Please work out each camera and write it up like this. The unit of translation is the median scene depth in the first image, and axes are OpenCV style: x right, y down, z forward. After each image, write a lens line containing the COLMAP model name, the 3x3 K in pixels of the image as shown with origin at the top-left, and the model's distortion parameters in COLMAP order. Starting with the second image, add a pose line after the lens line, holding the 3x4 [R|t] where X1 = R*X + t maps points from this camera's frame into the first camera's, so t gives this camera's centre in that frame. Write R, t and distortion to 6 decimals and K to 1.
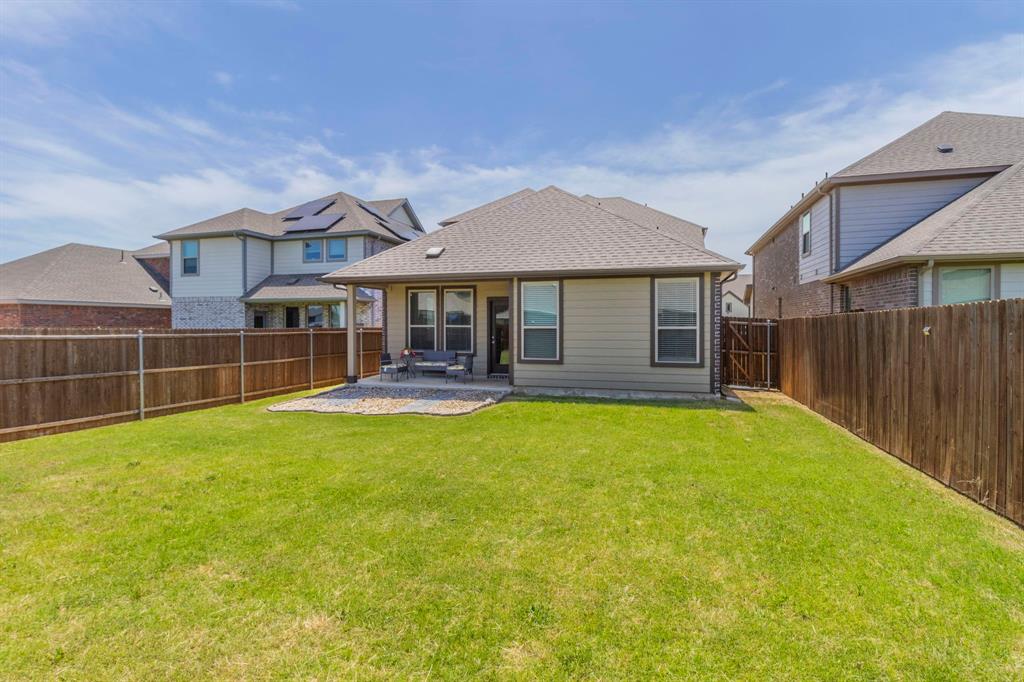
lens RADIAL K [[473.8, 0, 522.9], [0, 473.8, 334.4], [0, 0, 1]] dist [-0.002192, 0.000826]
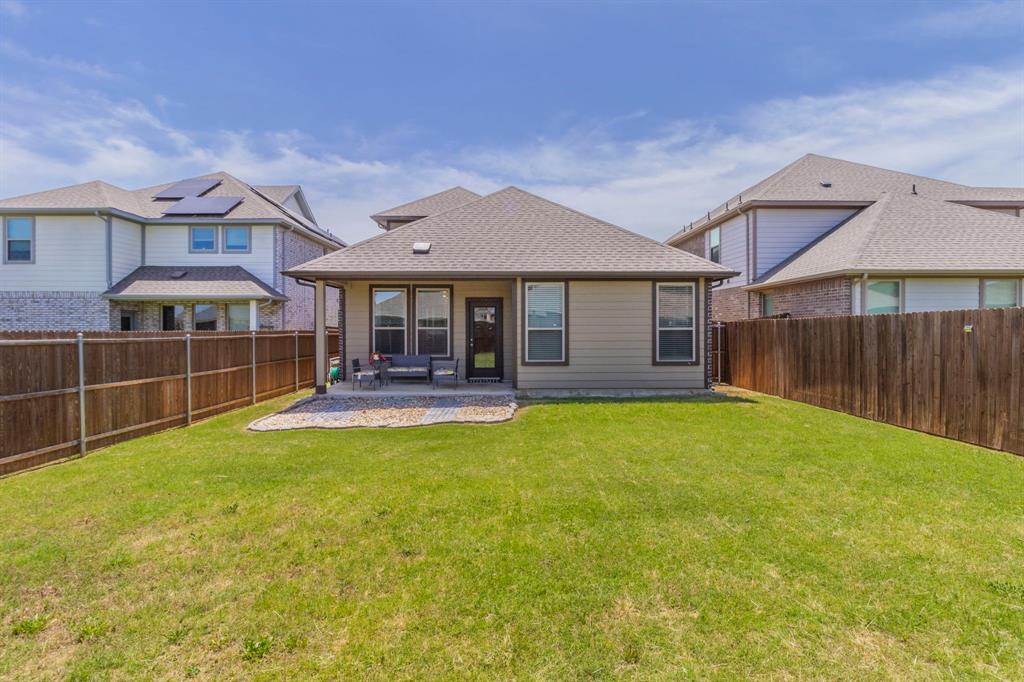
lens RADIAL K [[473.8, 0, 517.7], [0, 473.8, 339.2], [0, 0, 1]] dist [-0.002192, 0.000826]
pose [[0.954448, -0.008263, 0.298263, -0.256133], [0.007664, 0.999966, 0.003179, 0.002699], [-0.298279, -0.000748, 0.954478, 0.060272]]
